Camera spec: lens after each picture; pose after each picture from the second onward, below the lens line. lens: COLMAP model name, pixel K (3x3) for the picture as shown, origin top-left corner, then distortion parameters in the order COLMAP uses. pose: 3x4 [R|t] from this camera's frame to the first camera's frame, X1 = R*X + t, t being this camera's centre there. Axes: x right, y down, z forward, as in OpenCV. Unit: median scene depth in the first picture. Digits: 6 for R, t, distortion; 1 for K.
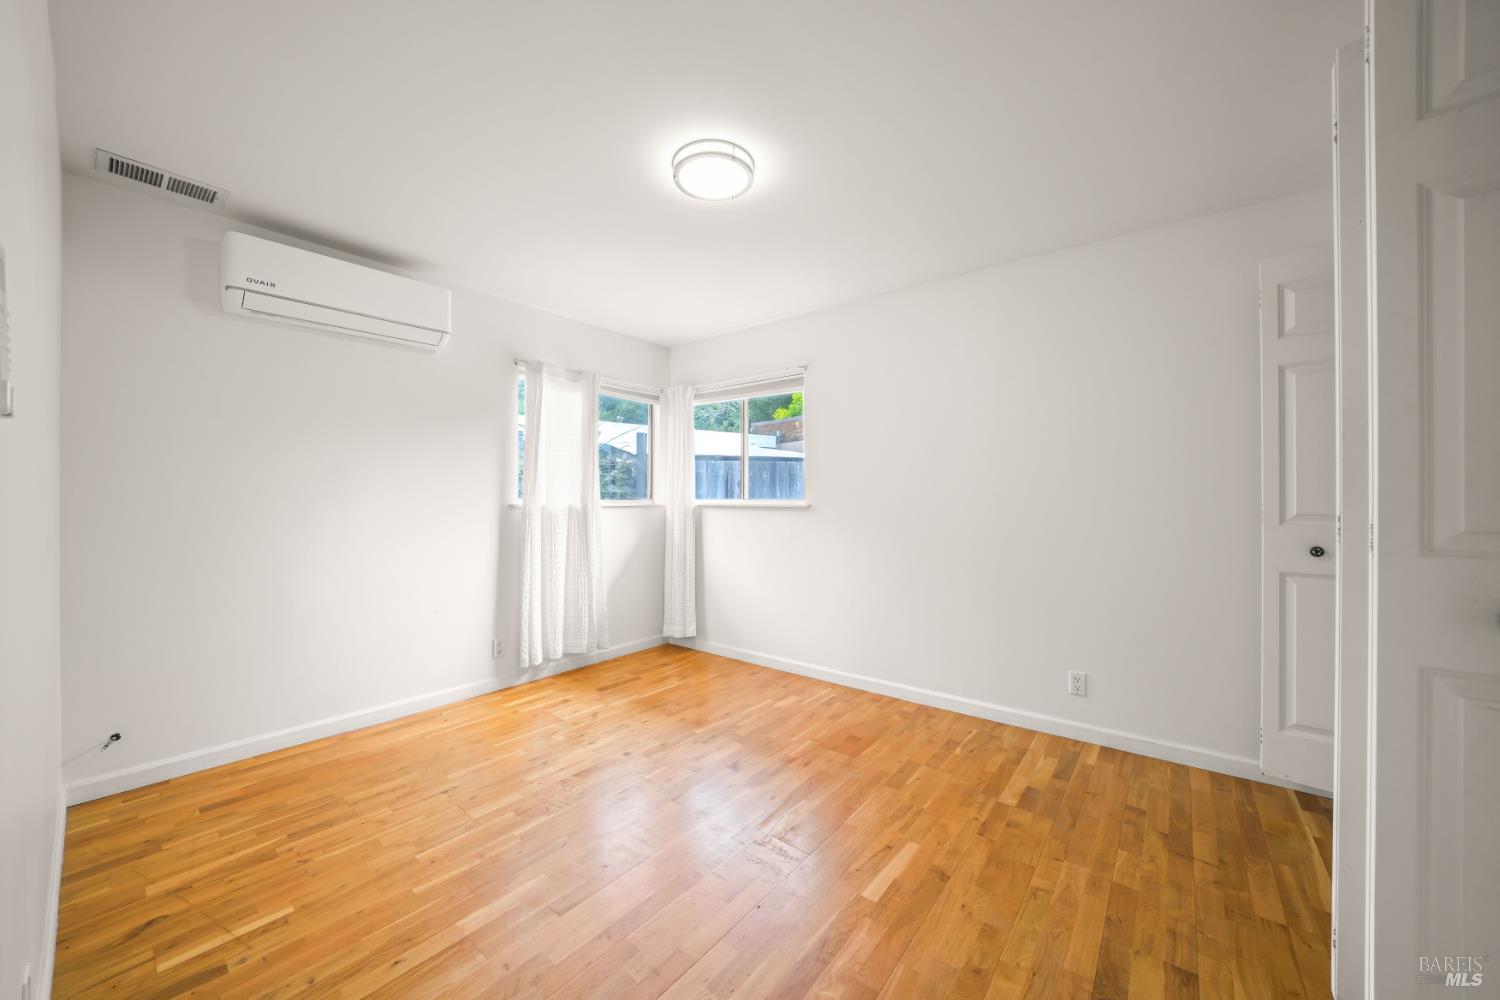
lens RADIAL K [[537.3, 0, 743.9], [0, 537.3, 507.0], [0, 0, 1]] dist [-0.016758, 0.000018]
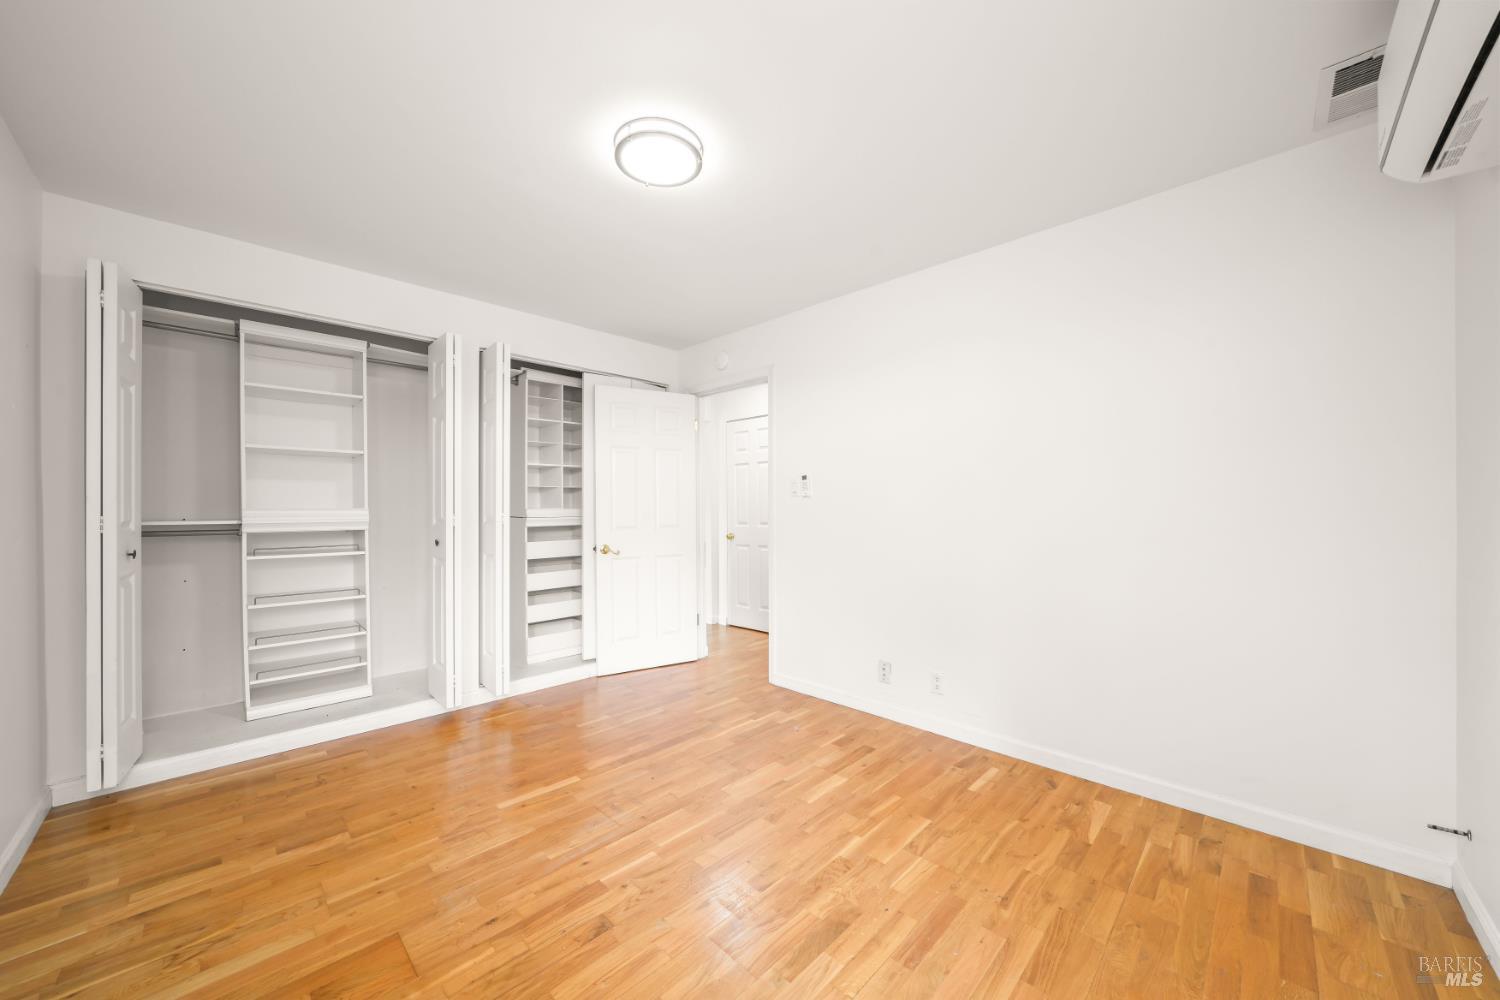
lens RADIAL K [[537.3, 0, 743.9], [0, 537.3, 507.0], [0, 0, 1]] dist [-0.016758, 0.000018]
pose [[-0.994302, 0.002760, 0.106563, -0.331326], [0.003588, 0.999965, 0.007586, -0.022343], [-0.106538, 0.007925, -0.994277, 2.091107]]
